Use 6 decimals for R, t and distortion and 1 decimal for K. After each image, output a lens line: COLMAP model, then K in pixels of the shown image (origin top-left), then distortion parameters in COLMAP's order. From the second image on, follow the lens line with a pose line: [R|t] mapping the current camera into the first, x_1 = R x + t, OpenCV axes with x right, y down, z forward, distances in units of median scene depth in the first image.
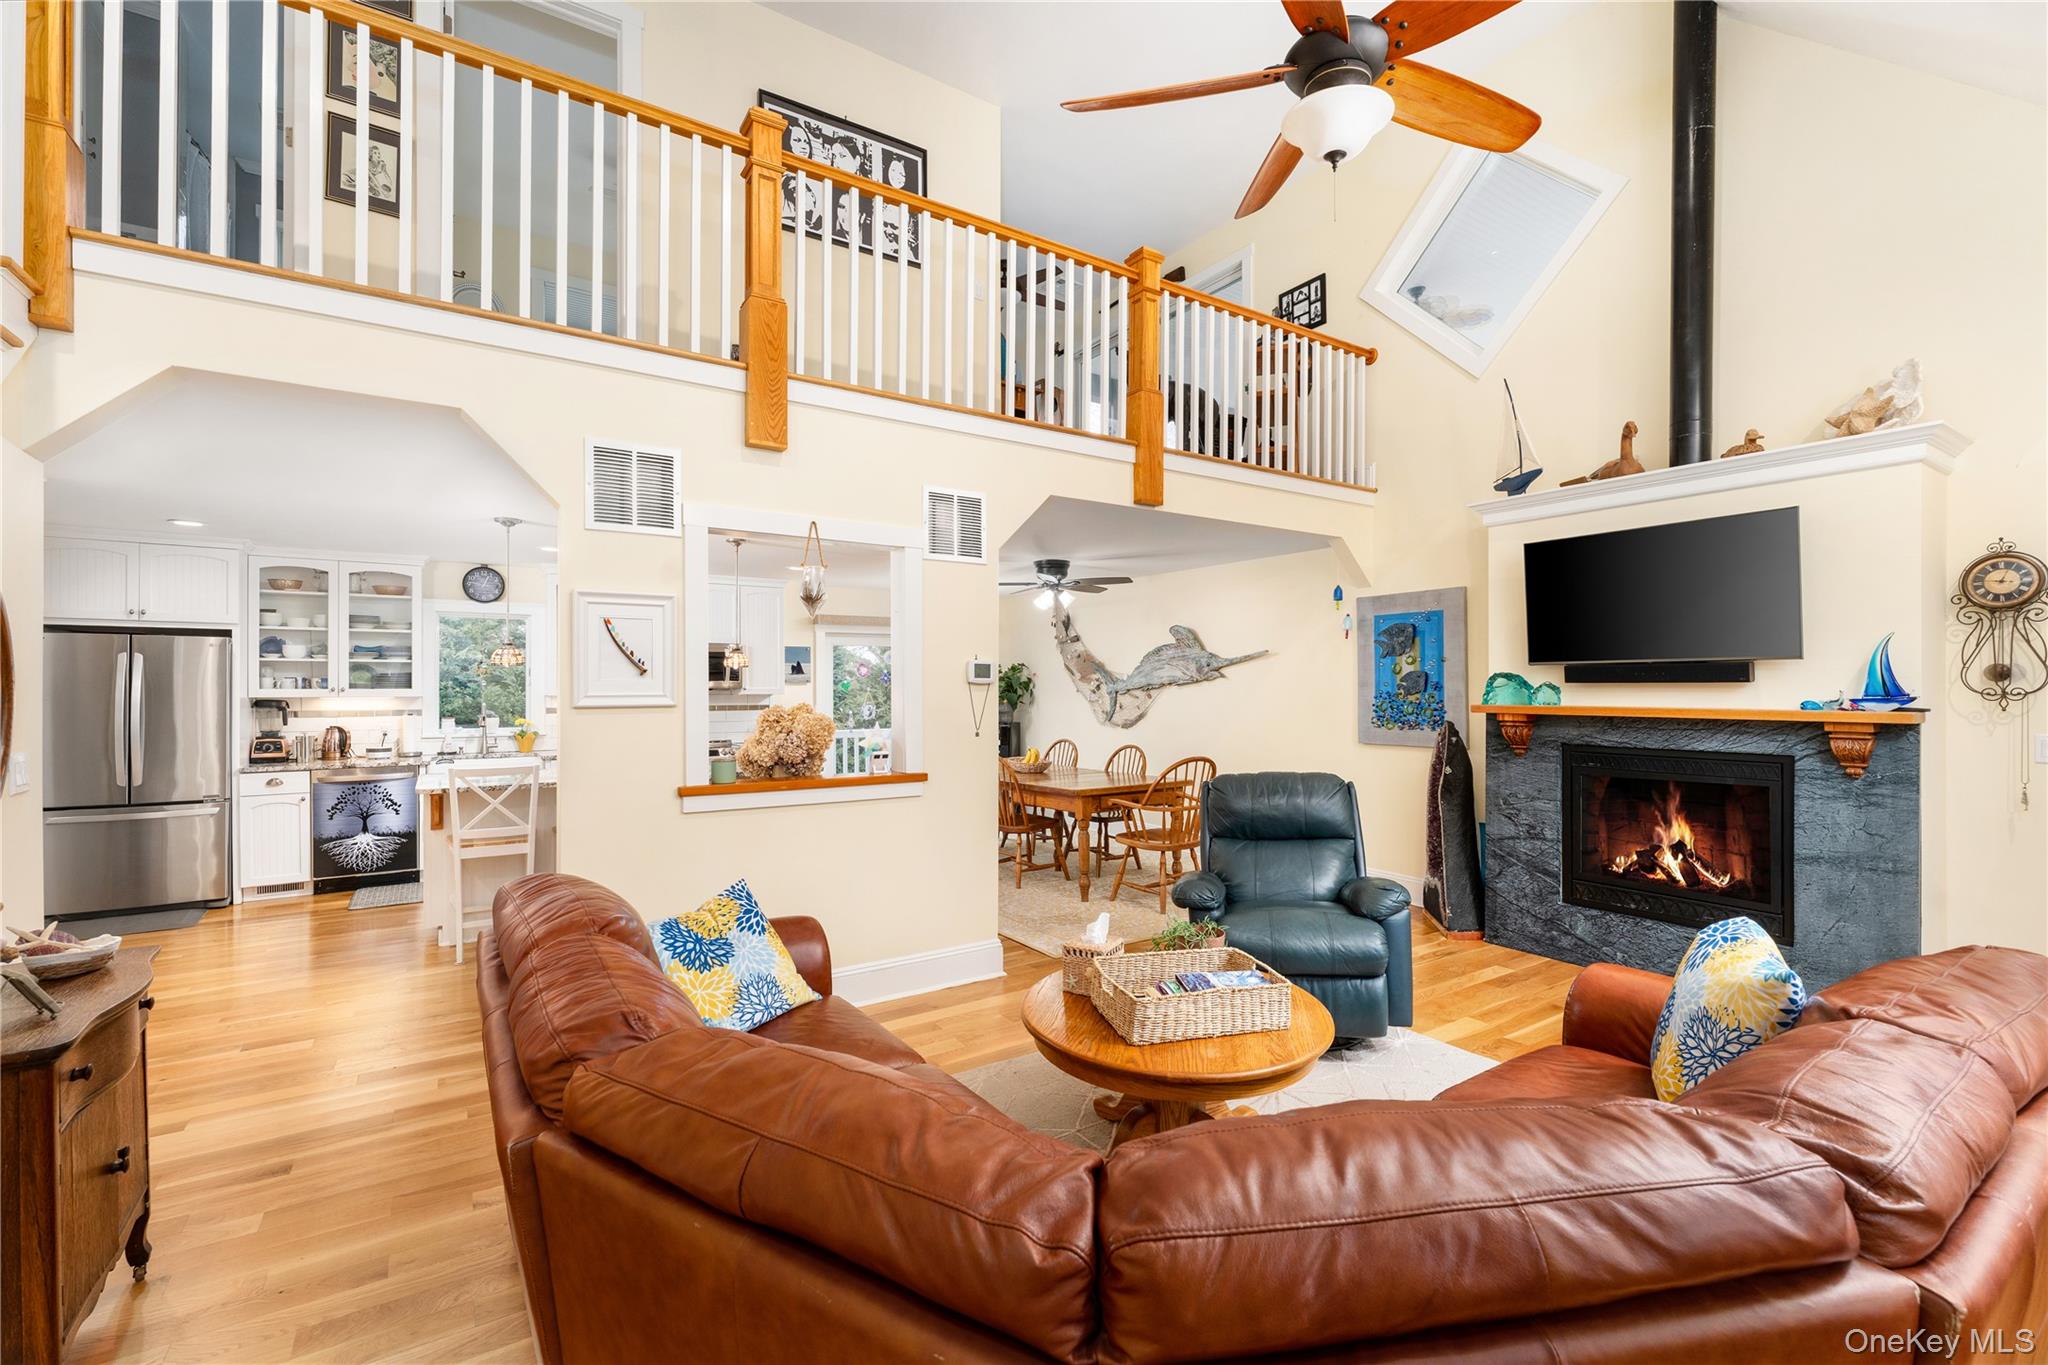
lens RADIAL K [[872.2, 0, 1027.4], [0, 872.2, 685.0], [0, 0, 1]] dist [-0.000586, 0.000199]
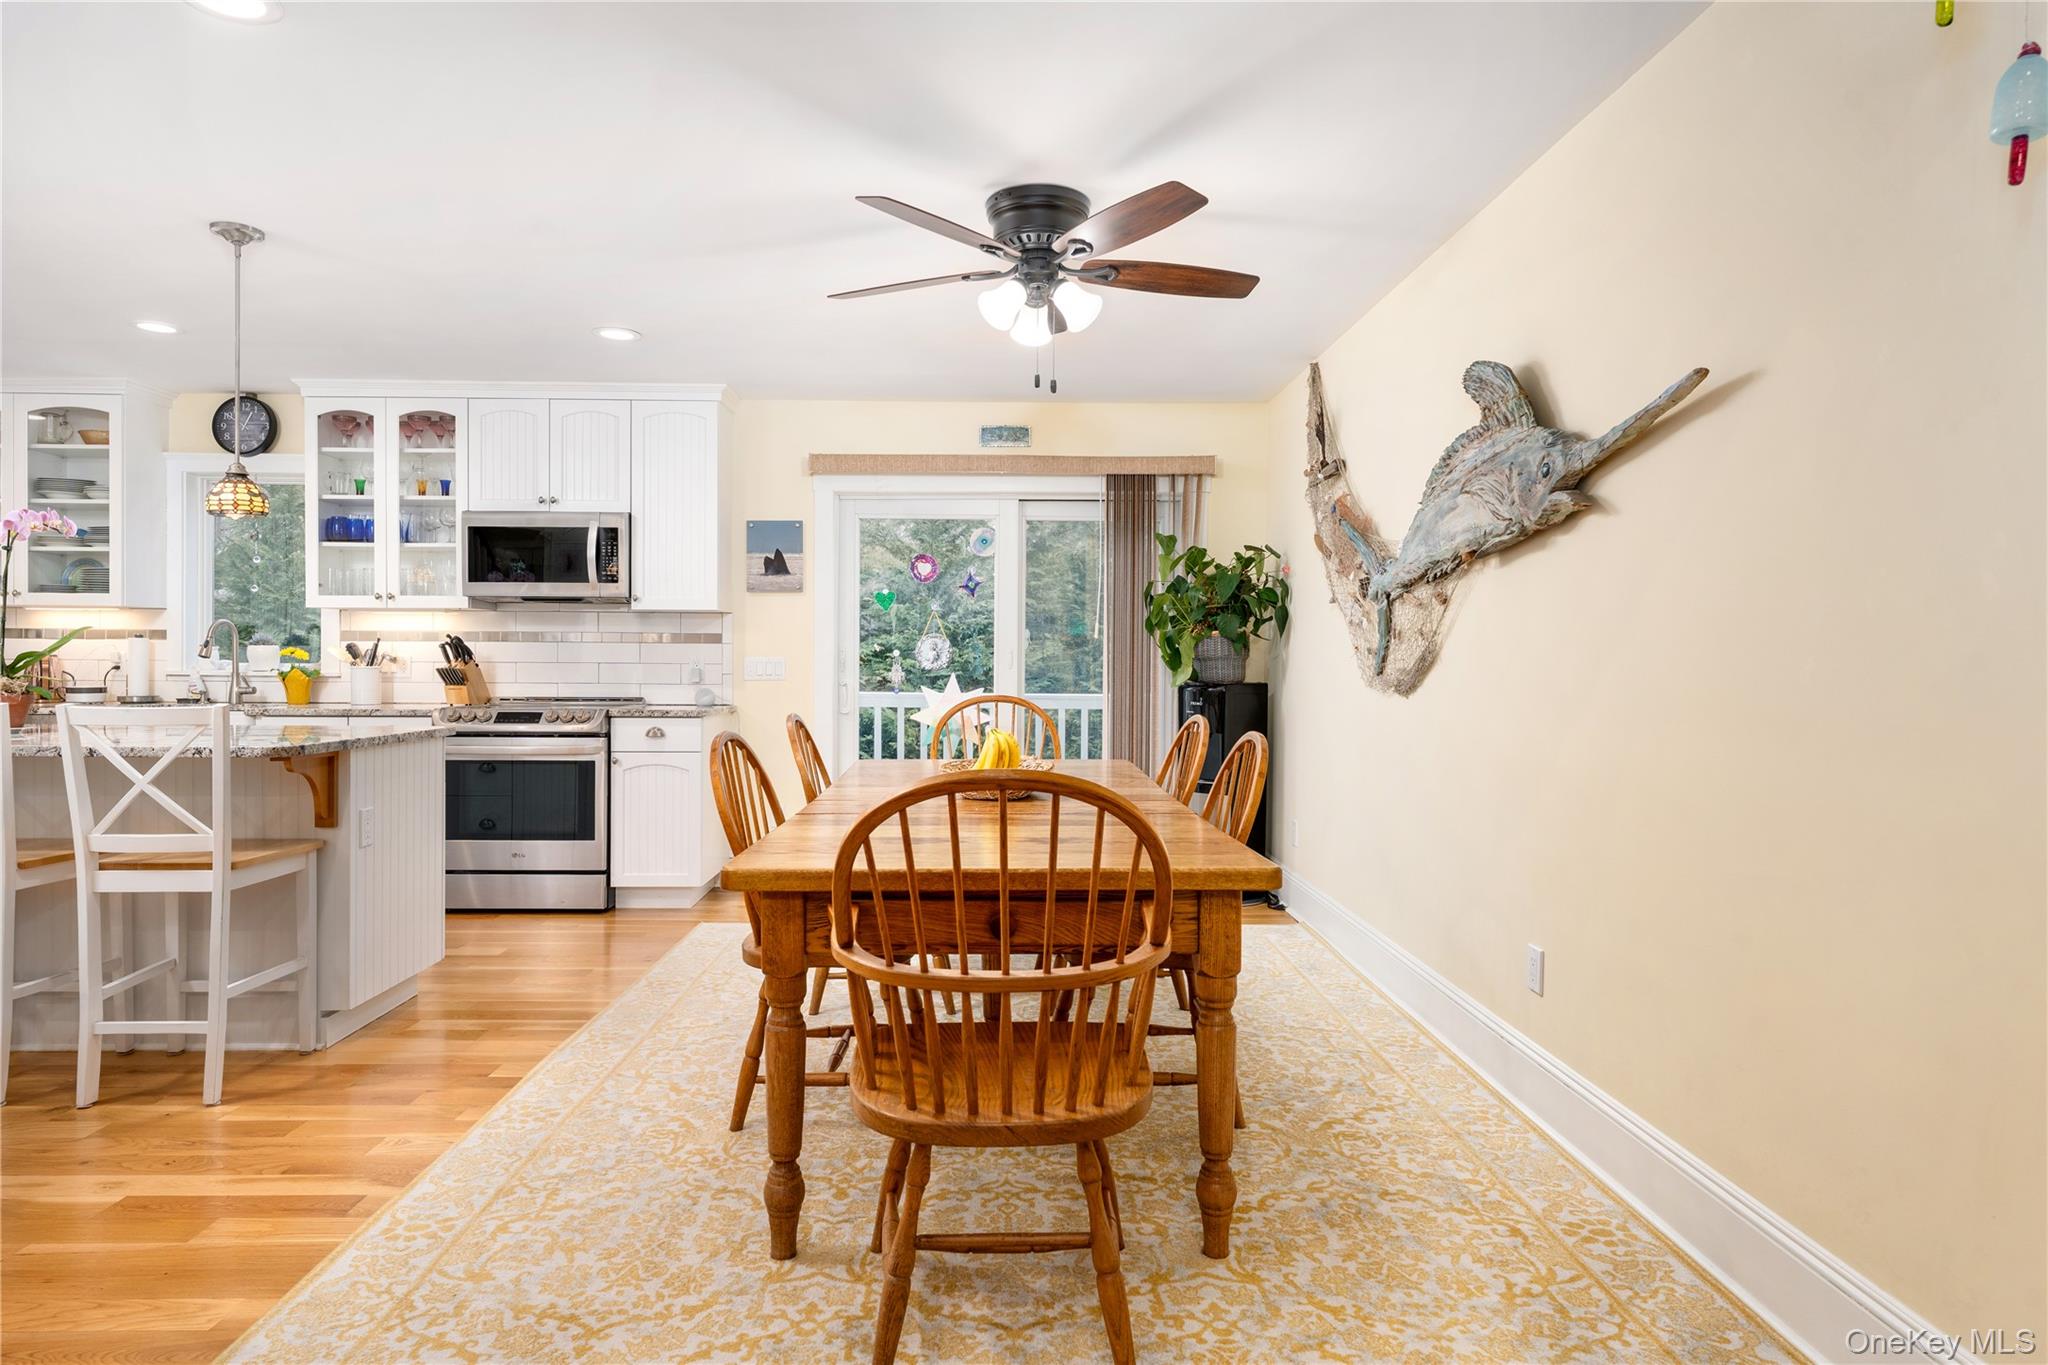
lens RADIAL K [[1193.4, 0, 1011.8], [0, 1193.4, 668.8], [0, 0, 1]] dist [0.002202, -0.003622]
pose [[0.839621, 0.012095, -0.543038, 0.335943], [-0.008607, 0.999923, 0.008962, 0.049985], [0.543105, -0.002851, 0.839660, 0.695142]]
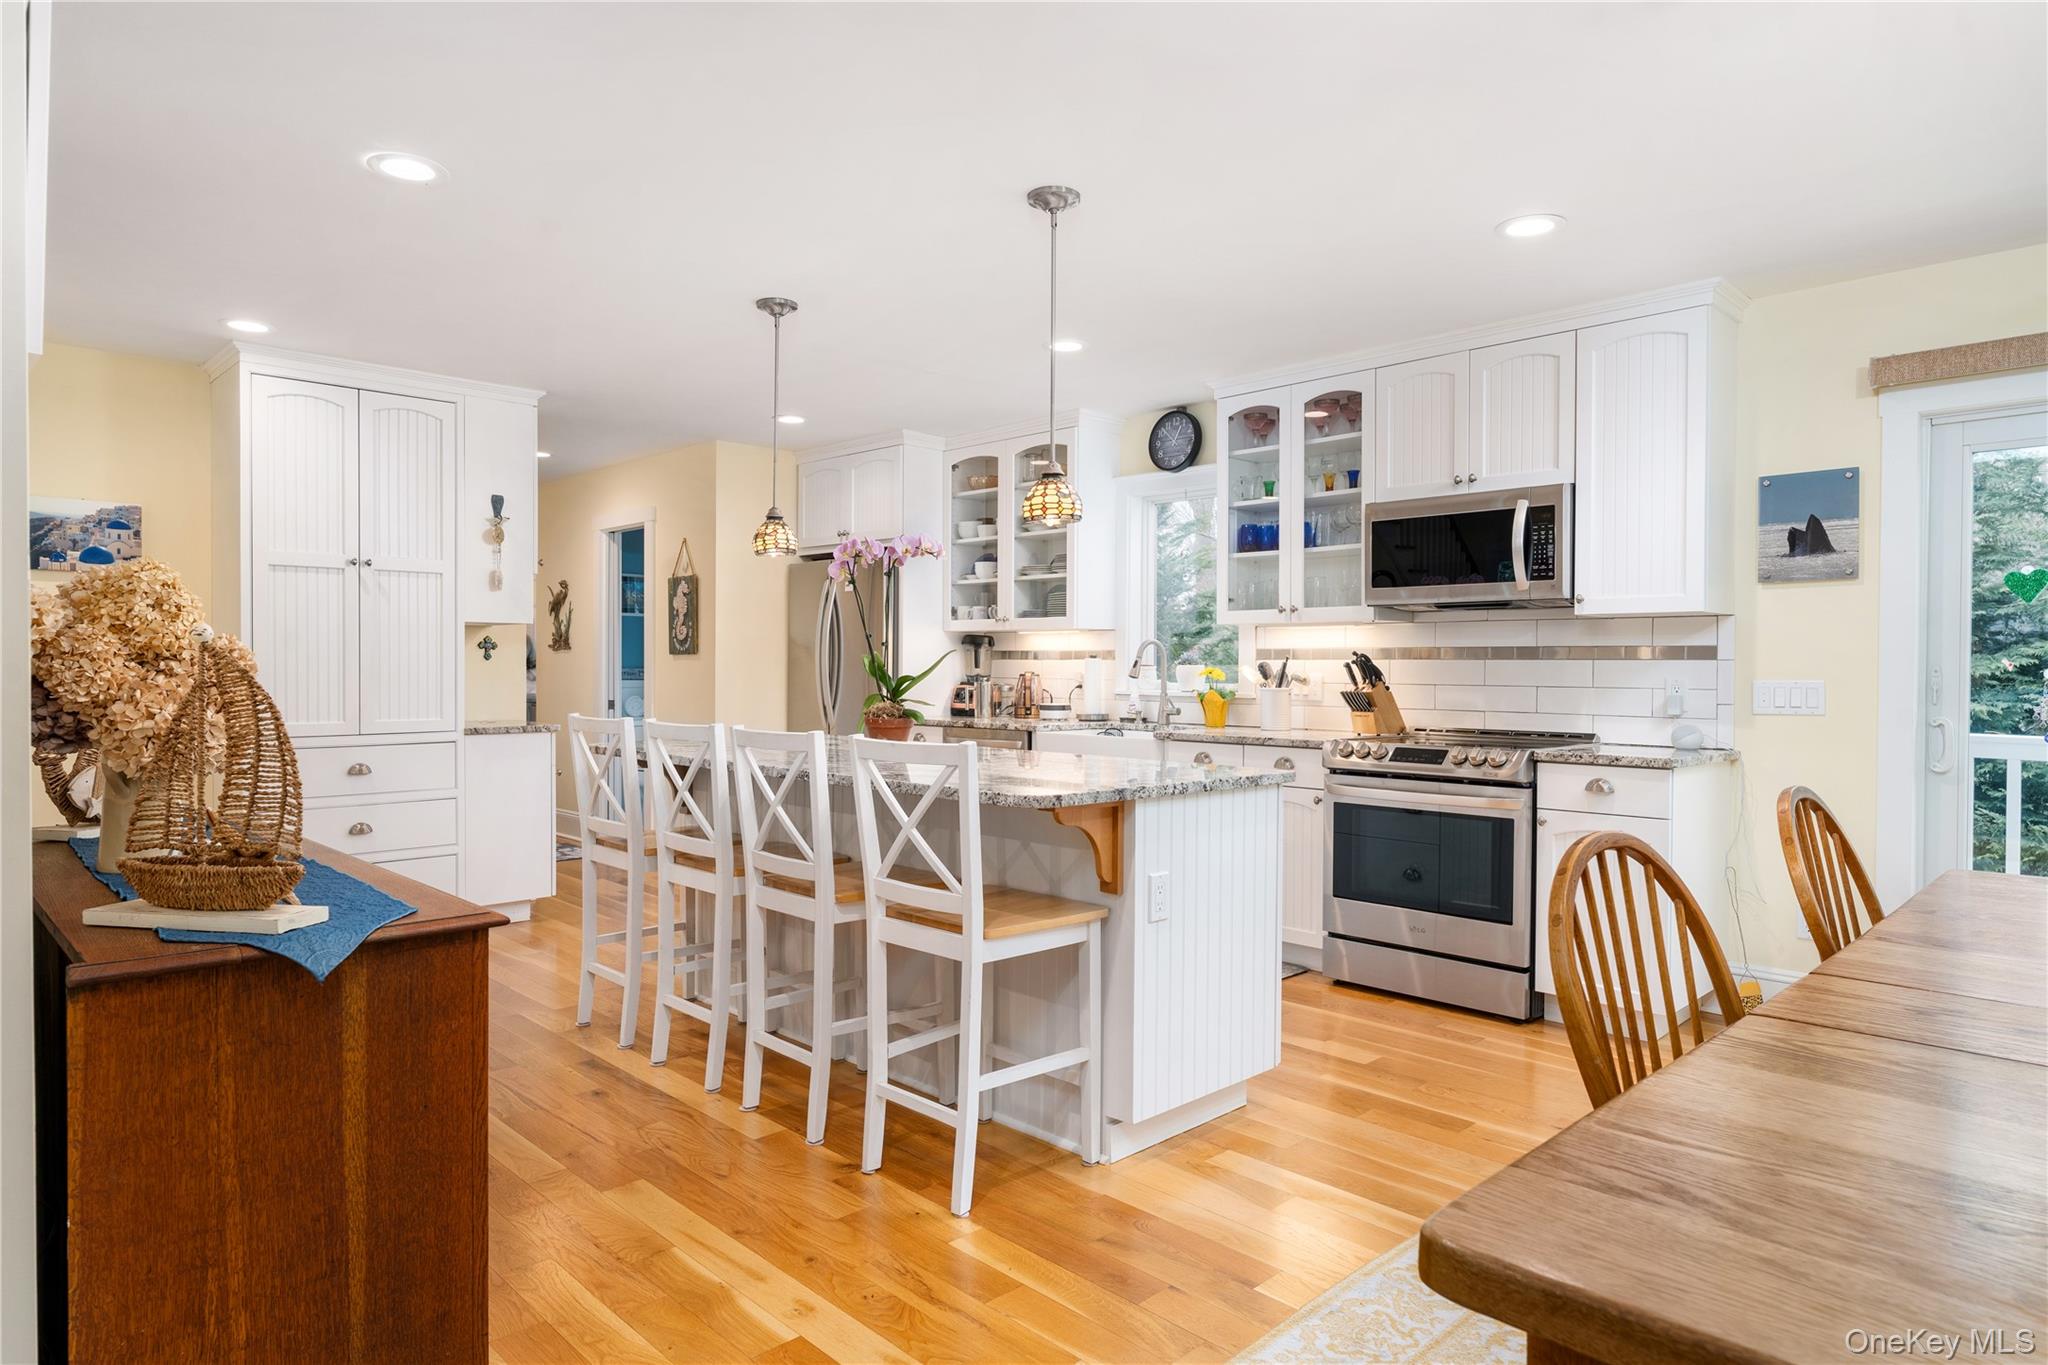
lens RADIAL K [[1193.4, 0, 1014.7], [0, 1193.4, 680.9], [0, 0, 1]] dist [0.002202, -0.003622]
pose [[0.173476, 0.015379, -0.984718, 0.196514], [-0.005797, 0.999877, 0.014595, 0.044286], [0.984821, 0.003177, 0.173544, 0.884904]]
